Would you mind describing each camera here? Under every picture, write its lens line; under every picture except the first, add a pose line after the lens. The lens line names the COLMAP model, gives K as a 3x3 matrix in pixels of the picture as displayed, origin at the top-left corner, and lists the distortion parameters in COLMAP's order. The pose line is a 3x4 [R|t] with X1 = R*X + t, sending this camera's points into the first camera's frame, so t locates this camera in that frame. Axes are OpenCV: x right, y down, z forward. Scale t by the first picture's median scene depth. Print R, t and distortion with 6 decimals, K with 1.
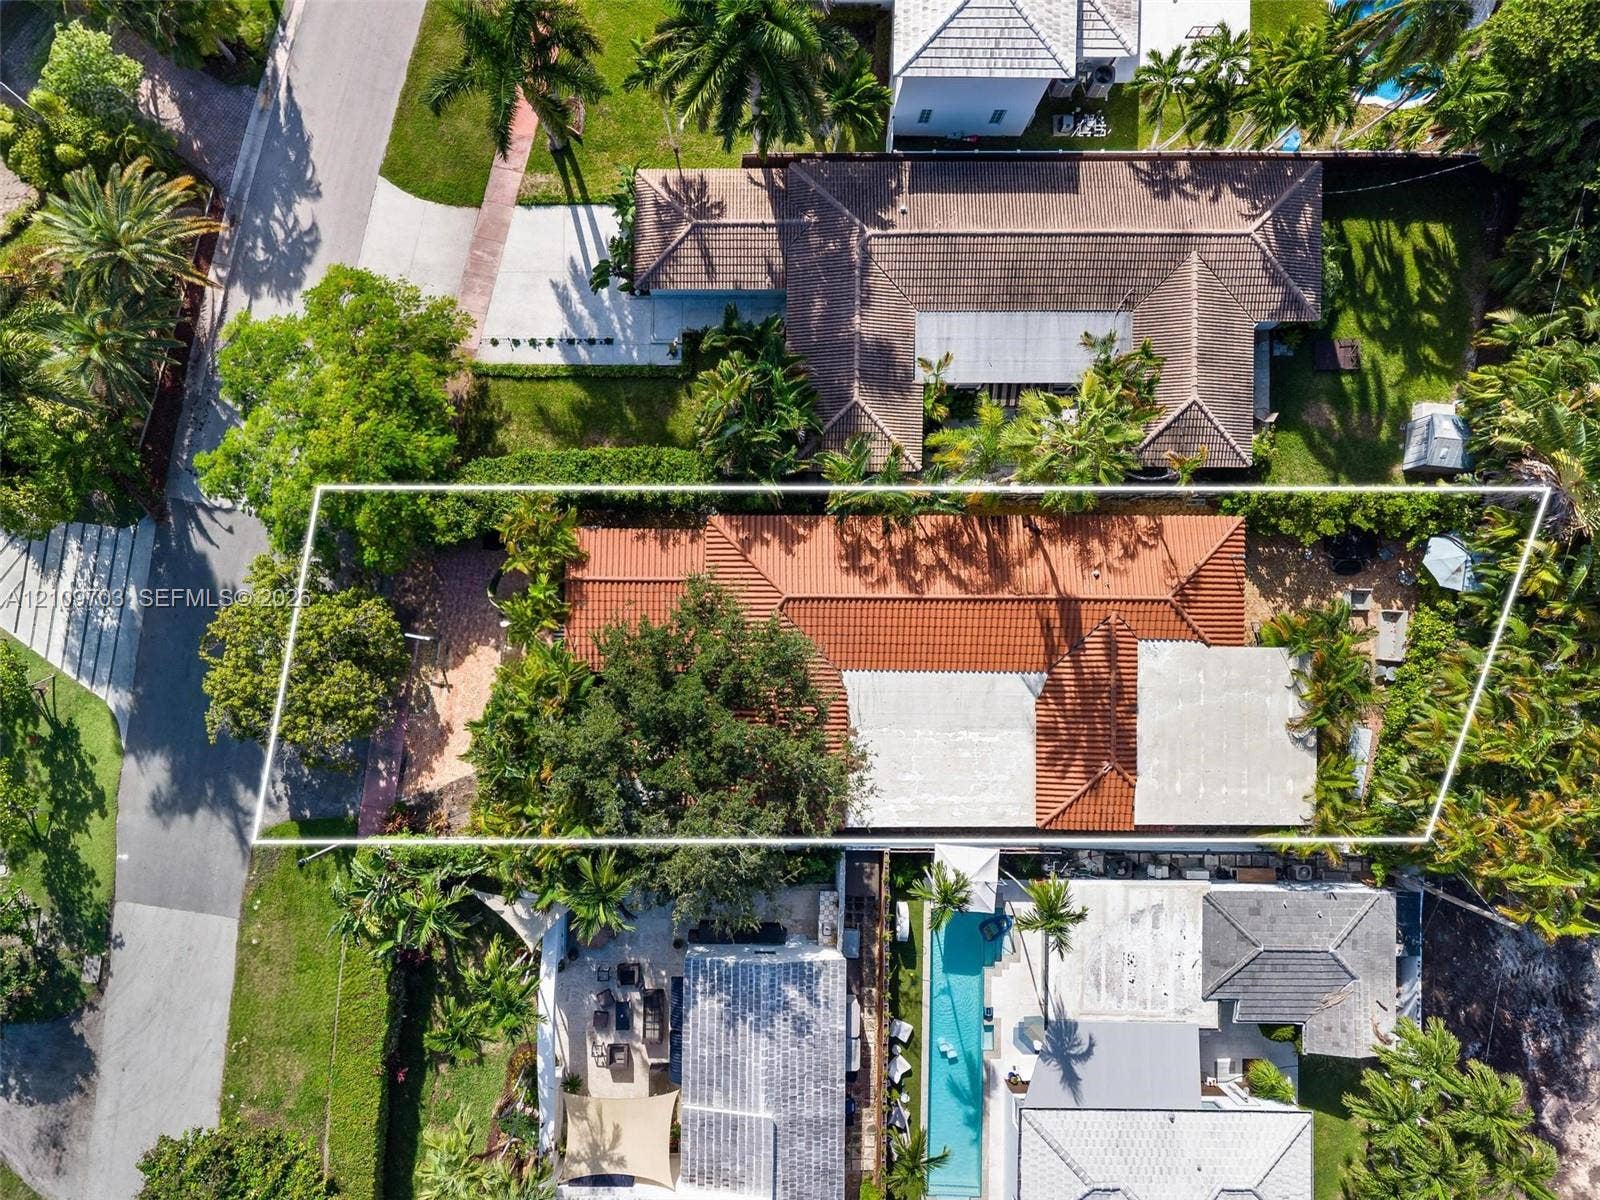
lens RADIAL K [[1058.3, 0, 846.5], [0, 1058.3, 517.1], [0, 0, 1]] dist [0.027486, -0.025275]
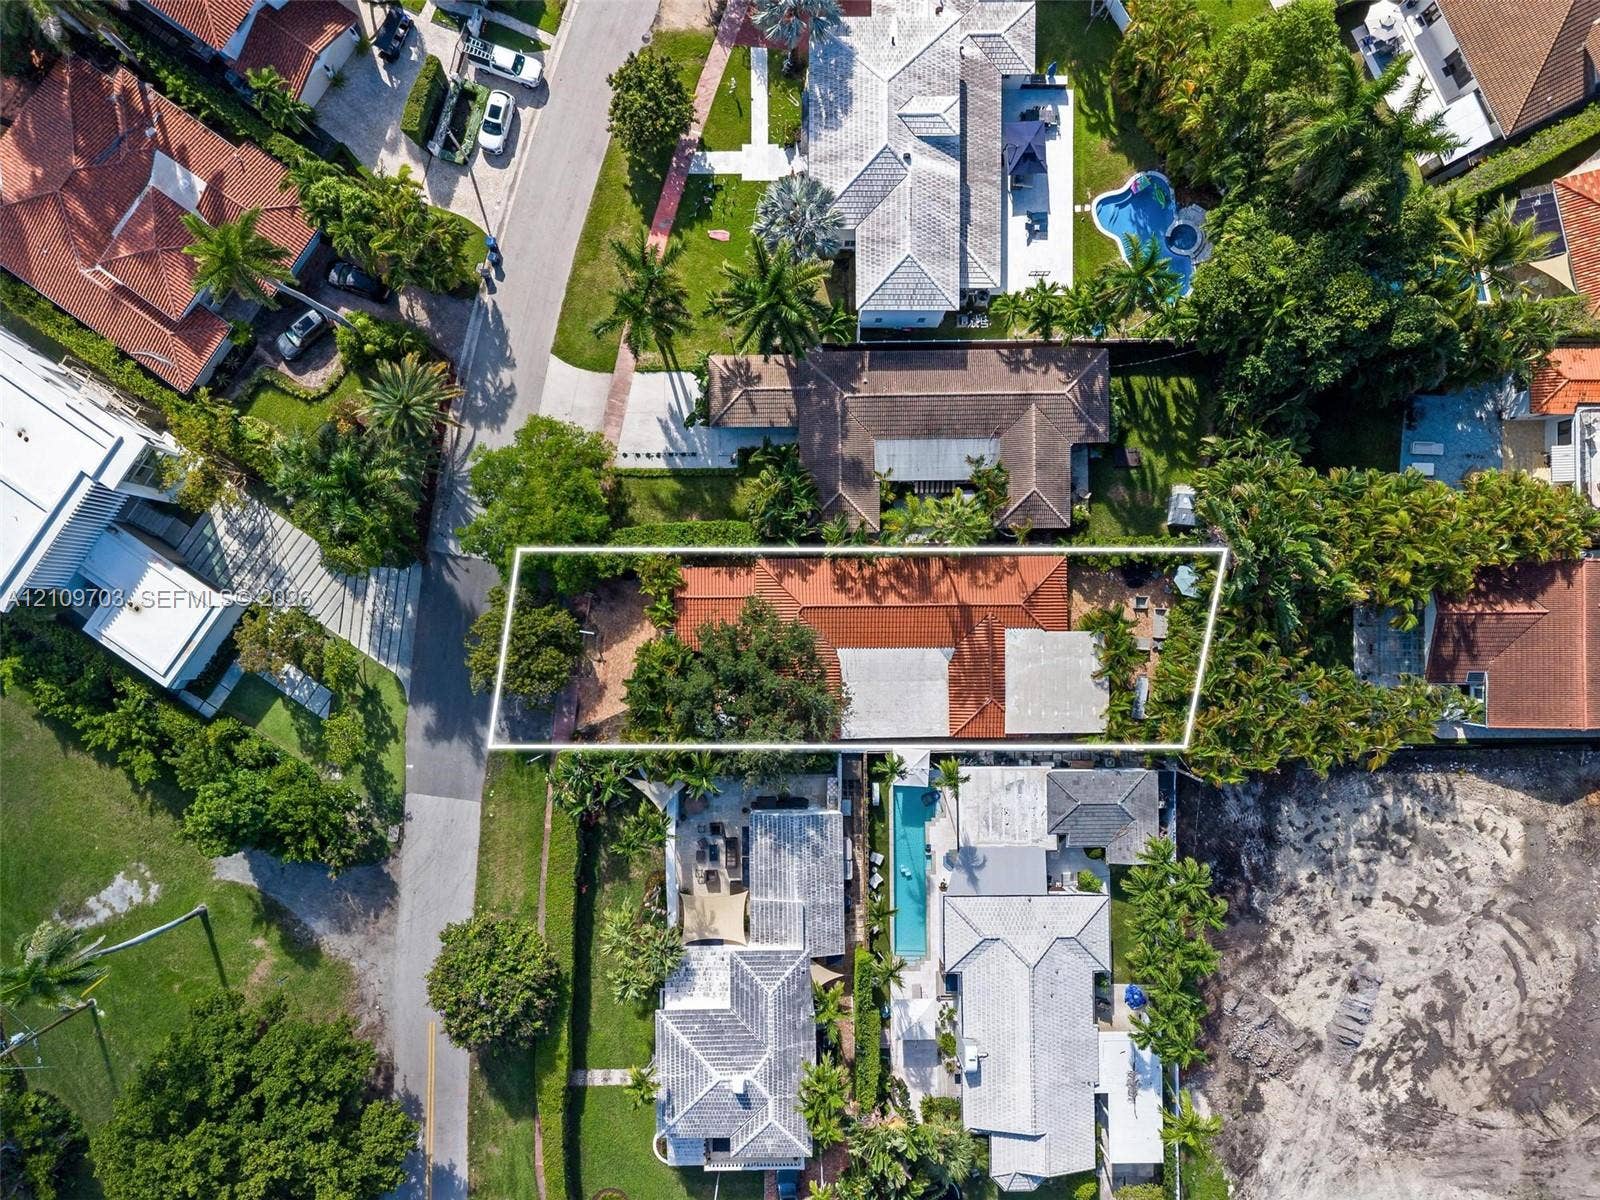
lens RADIAL K [[1058.3, 0, 806.5], [0, 1058.3, 603.5], [0, 0, 1]] dist [0.027486, -0.025275]
pose [[0.997544, -0.016554, -0.068056, 0.065363], [0.022629, 0.995731, 0.089487, -0.081978], [0.066284, -0.090807, 0.993660, -0.697597]]
